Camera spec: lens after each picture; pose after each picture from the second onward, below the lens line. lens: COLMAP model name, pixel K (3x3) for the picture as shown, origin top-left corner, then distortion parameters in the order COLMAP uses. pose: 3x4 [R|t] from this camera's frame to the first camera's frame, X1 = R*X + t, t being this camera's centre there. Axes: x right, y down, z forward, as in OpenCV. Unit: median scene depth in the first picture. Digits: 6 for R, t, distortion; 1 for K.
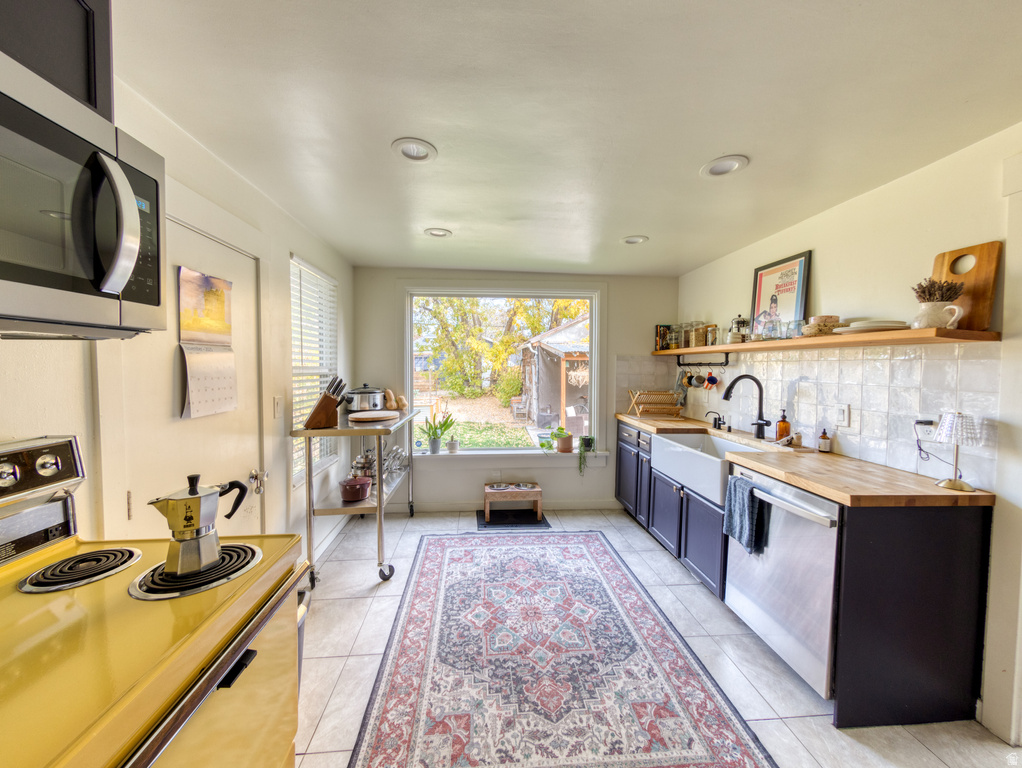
lens RADIAL K [[374.8, 0, 507.9], [0, 374.8, 372.5], [0, 0, 1]] dist [-0.004499, 0.000444]
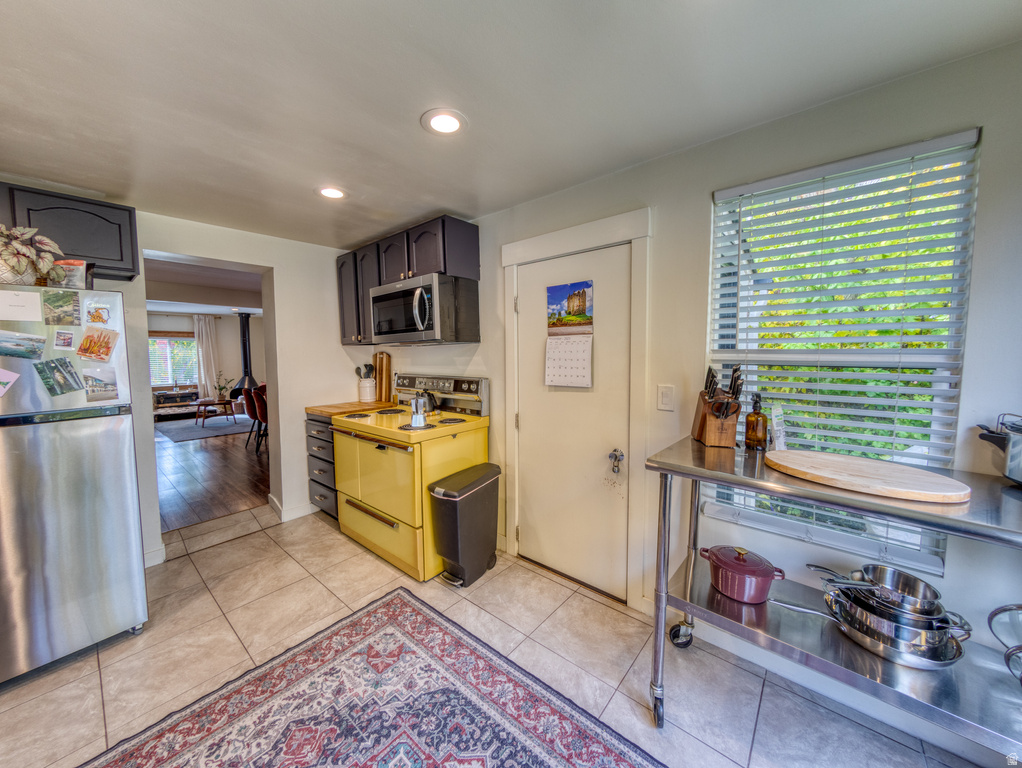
lens RADIAL K [[374.8, 0, 506.6], [0, 374.8, 371.9], [0, 0, 1]] dist [-0.004499, 0.000444]
pose [[-0.708675, 0.040201, -0.704389, 0.226610], [-0.009277, 0.997758, 0.066278, -0.019471], [0.705474, 0.053505, -0.706713, 1.232718]]
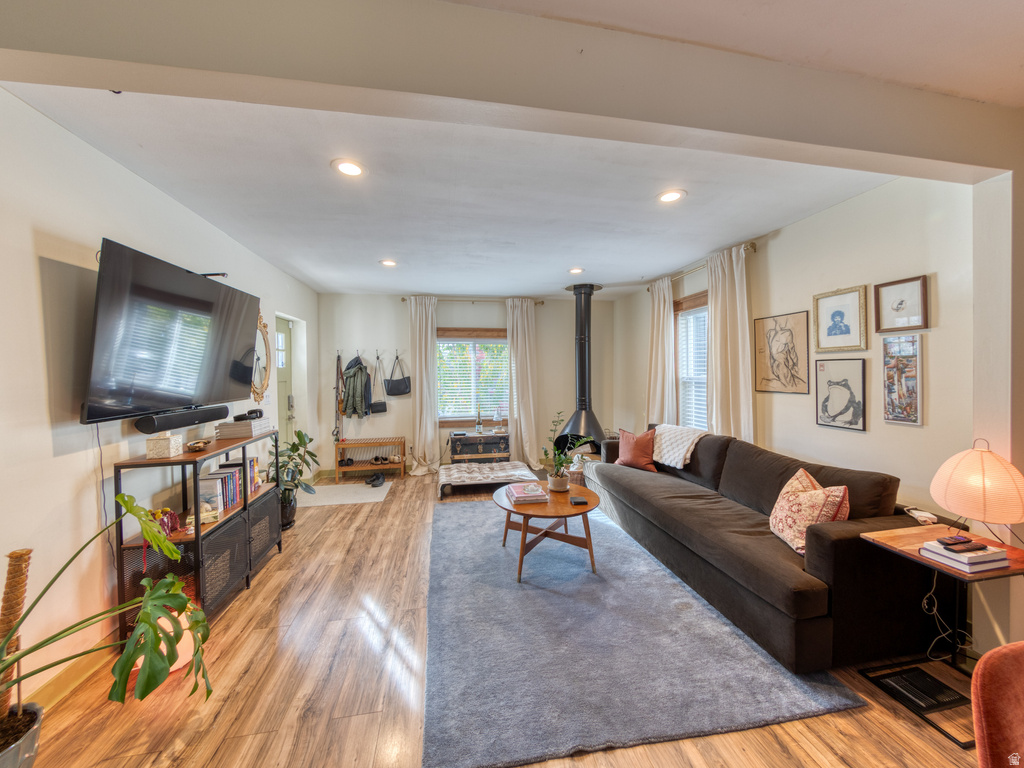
lens RADIAL K [[375.5, 0, 506.6], [0, 375.5, 374.5], [0, 0, 1]] dist [-0.004499, 0.000444]
pose [[-0.995080, 0.003216, -0.099027, -0.003059], [-0.001735, 0.998754, 0.049871, 0.020859], [0.099064, 0.049797, -0.993834, -1.592117]]
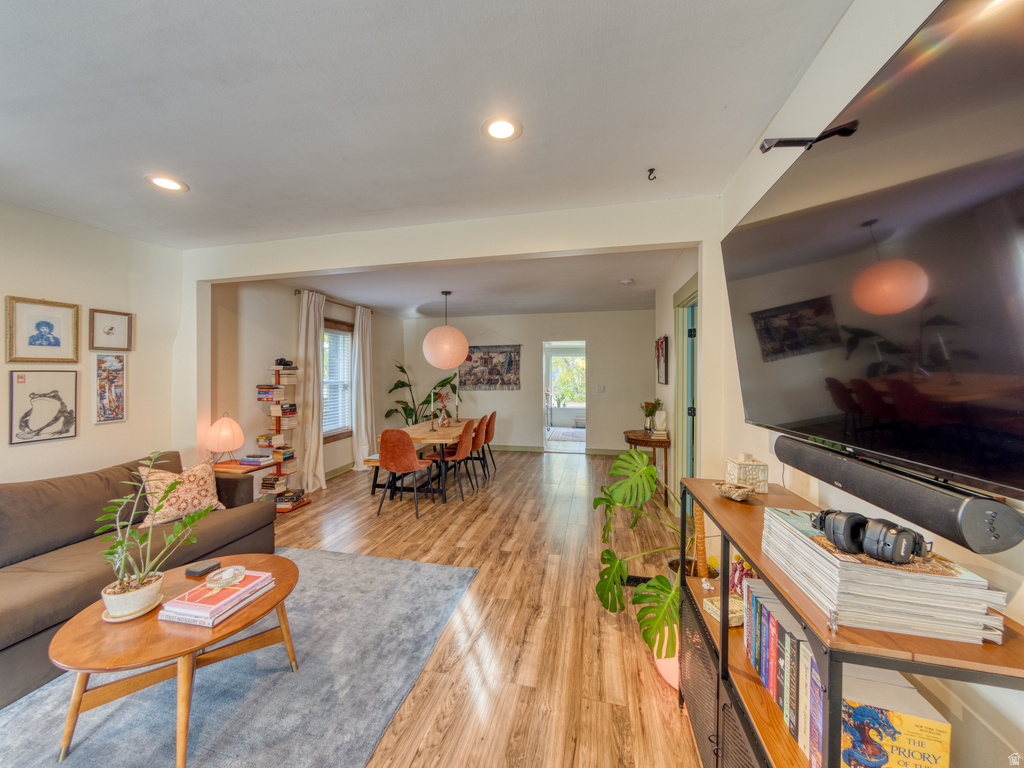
lens RADIAL K [[375.5, 0, 508.7], [0, 375.5, 370.9], [0, 0, 1]] dist [-0.004499, 0.000444]
pose [[0.956822, -0.014593, -0.290308, 0.497184], [0.000835, 0.998873, -0.047458, 0.081501], [0.290673, 0.045166, 0.955756, -3.206836]]
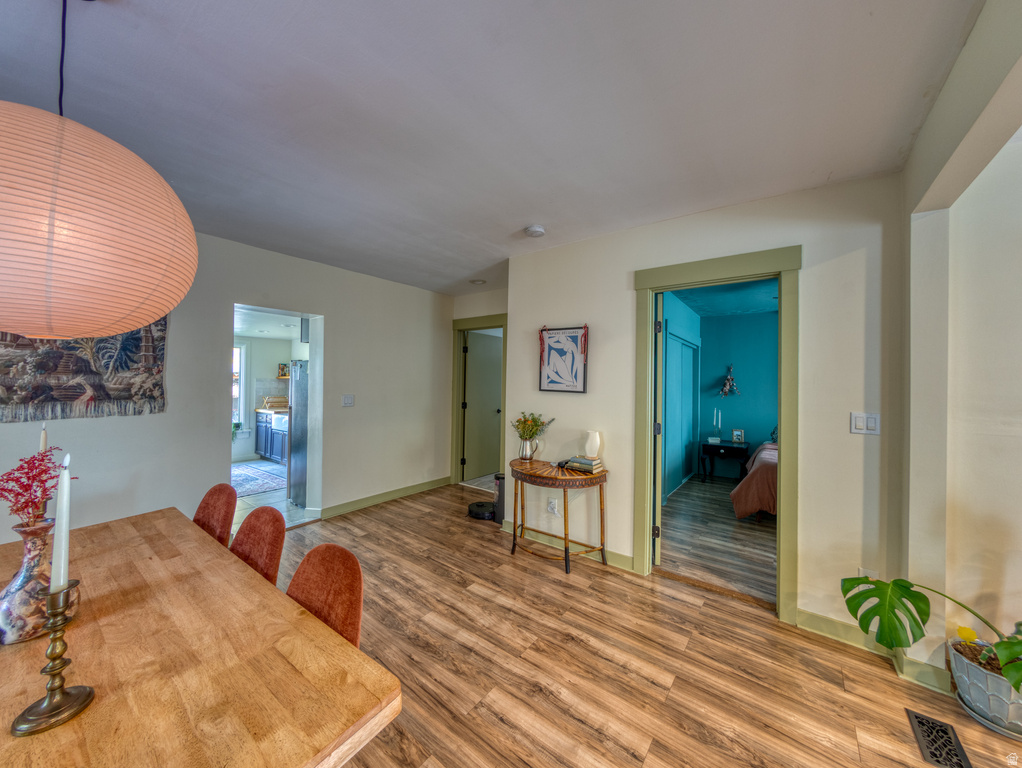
lens RADIAL K [[374.8, 0, 508.7], [0, 374.8, 372.9], [0, 0, 1]] dist [-0.004499, 0.000444]
pose [[0.665266, 0.011782, 0.746513, -0.433902], [0.021403, 0.999164, -0.034844, 0.029121], [-0.746300, 0.039158, 0.664457, -1.936782]]
